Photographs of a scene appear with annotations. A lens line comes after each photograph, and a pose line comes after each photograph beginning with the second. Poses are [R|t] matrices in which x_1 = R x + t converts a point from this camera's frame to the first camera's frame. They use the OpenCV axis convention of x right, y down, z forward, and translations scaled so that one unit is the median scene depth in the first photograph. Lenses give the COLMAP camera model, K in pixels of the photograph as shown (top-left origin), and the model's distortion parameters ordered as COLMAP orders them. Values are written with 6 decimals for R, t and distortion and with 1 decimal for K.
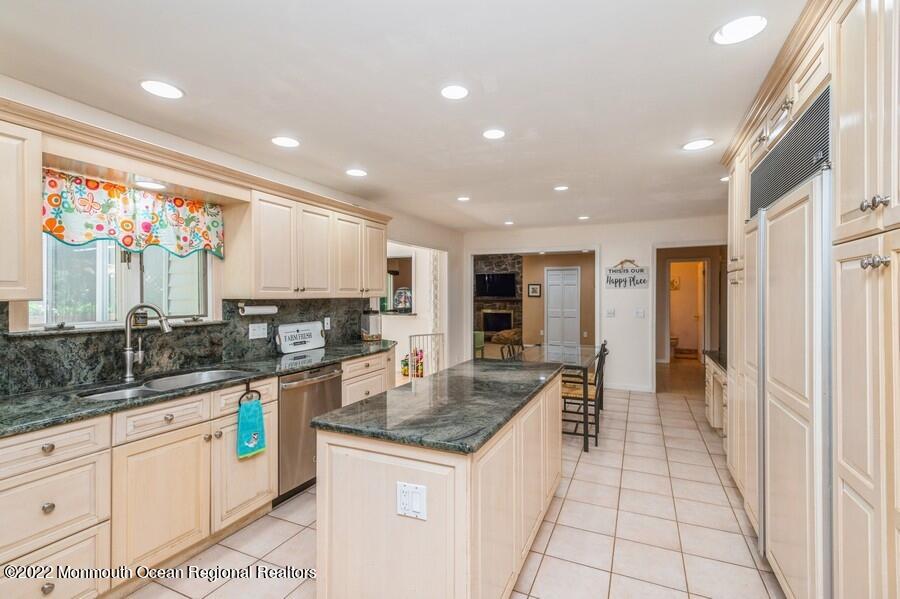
lens RADIAL K [[425.3, 0, 448.8], [0, 425.3, 296.5], [0, 0, 1]] dist [0.003068, 0.000147]
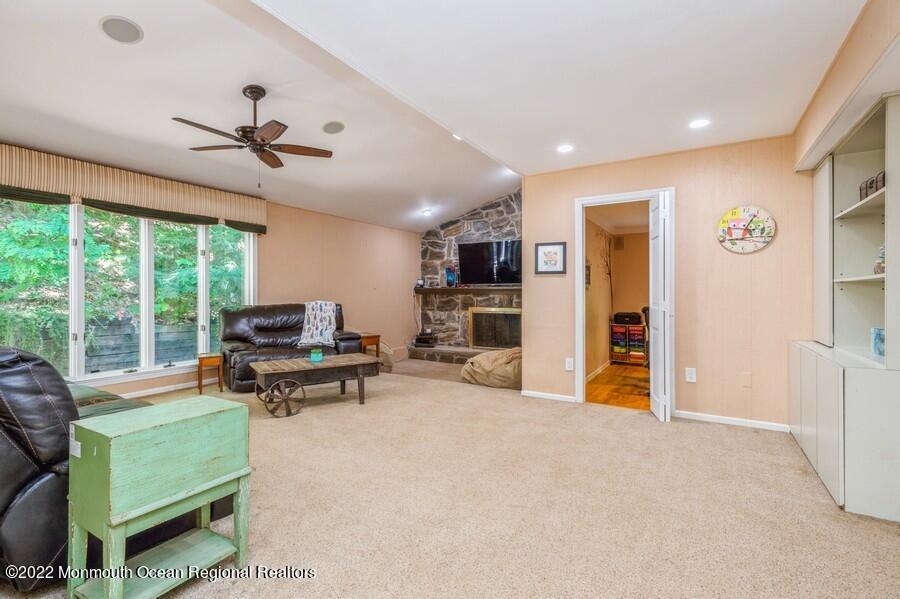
lens RADIAL K [[425.3, 0, 452.6], [0, 425.3, 296.2], [0, 0, 1]] dist [0.003068, 0.000147]
pose [[0.994946, -0.001468, -0.100401, 0.144299], [0.001507, 0.999999, 0.000322, 0.020955], [0.100400, -0.000471, 0.994947, 0.565453]]
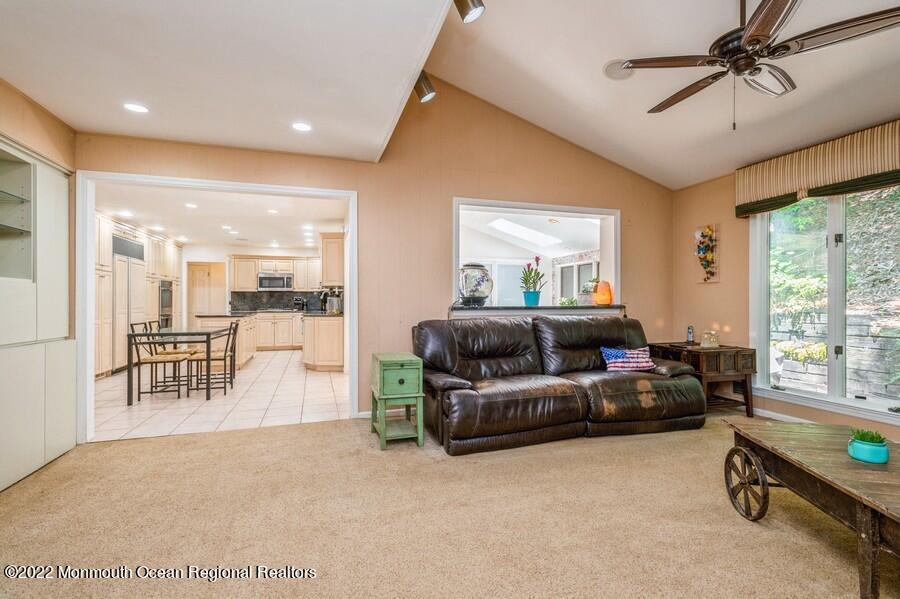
lens RADIAL K [[425.3, 0, 451.0], [0, 425.3, 302.2], [0, 0, 1]] dist [0.003068, 0.000147]
pose [[-0.744936, -0.001524, -0.667134, 0.200213], [-0.004655, 0.999985, 0.002913, 0.021357], [0.667120, 0.005275, -0.744932, 0.916856]]
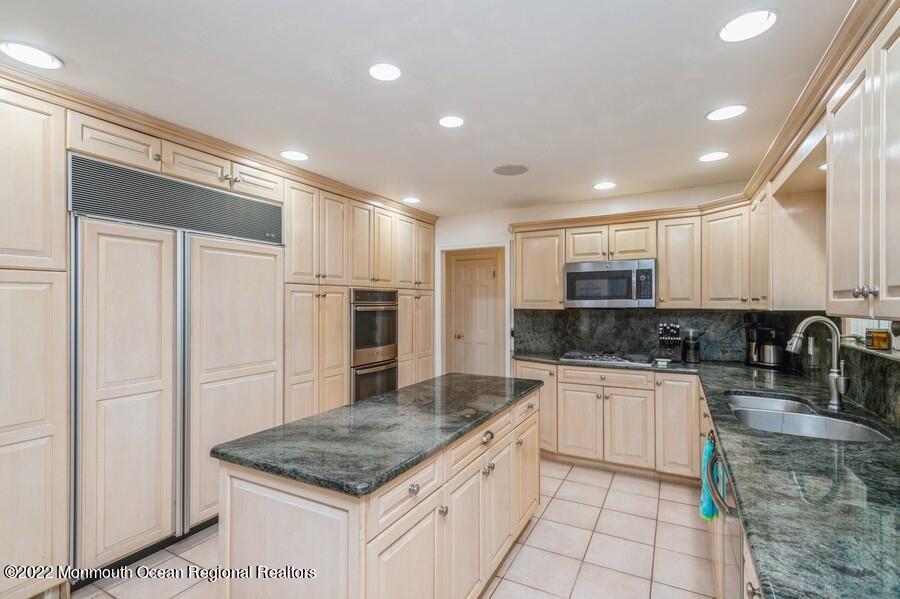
lens RADIAL K [[425.3, 0, 452.4], [0, 425.3, 302.2], [0, 0, 1]] dist [0.003068, 0.000147]
pose [[-0.998304, 0.000828, 0.058216, 0.153440], [0.000885, 0.999999, 0.000949, 0.016163], [-0.058215, 0.000999, -0.998304, 0.794935]]
